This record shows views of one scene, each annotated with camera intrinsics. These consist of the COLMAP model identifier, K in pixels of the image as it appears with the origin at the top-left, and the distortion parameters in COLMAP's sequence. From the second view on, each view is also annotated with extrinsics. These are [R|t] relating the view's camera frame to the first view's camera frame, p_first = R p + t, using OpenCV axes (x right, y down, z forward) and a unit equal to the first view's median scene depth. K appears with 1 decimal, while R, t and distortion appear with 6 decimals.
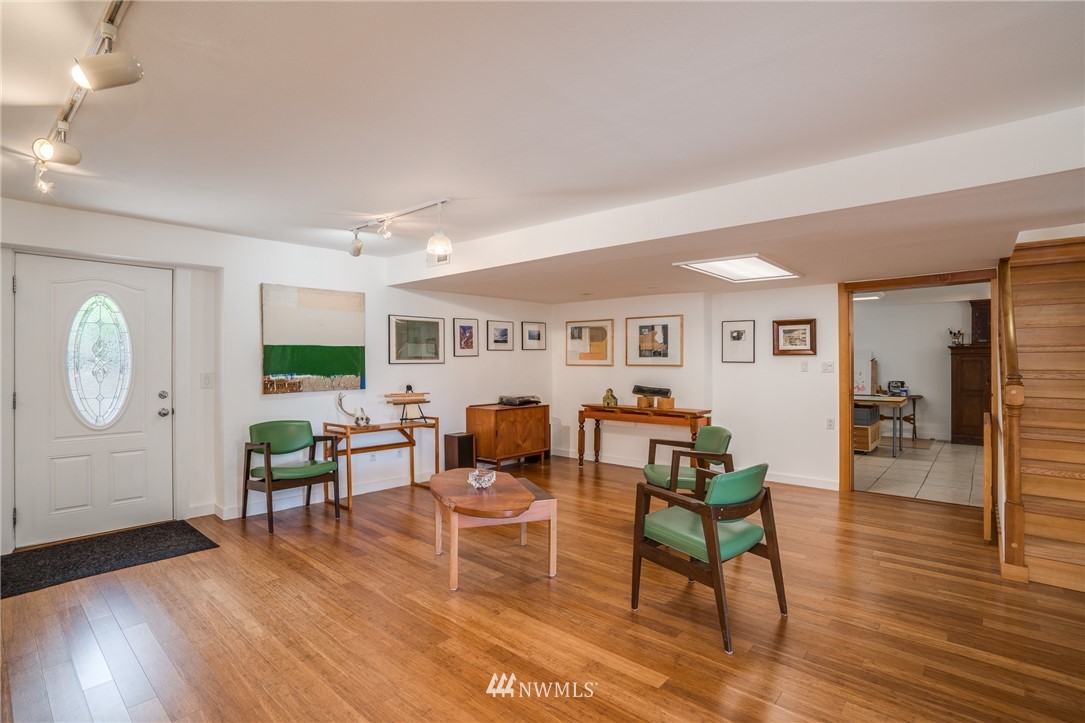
lens RADIAL K [[551.9, 0, 540.7], [0, 551.9, 359.8], [0, 0, 1]] dist [-0.028768, 0.005371]
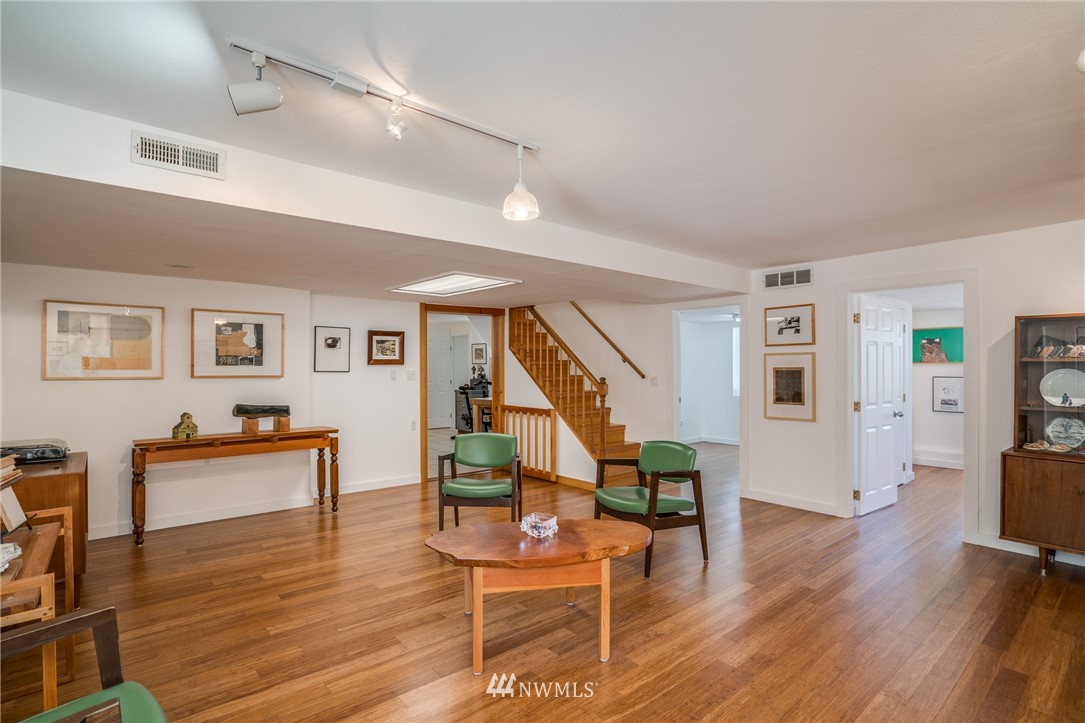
lens RADIAL K [[551.9, 0, 540.7], [0, 551.9, 365.9], [0, 0, 1]] dist [-0.028768, 0.005371]
pose [[0.108152, 0.001801, 0.994133, -0.513284], [-0.003001, 0.999994, -0.001485, -0.004589], [-0.994130, -0.002822, 0.108157, 0.535740]]
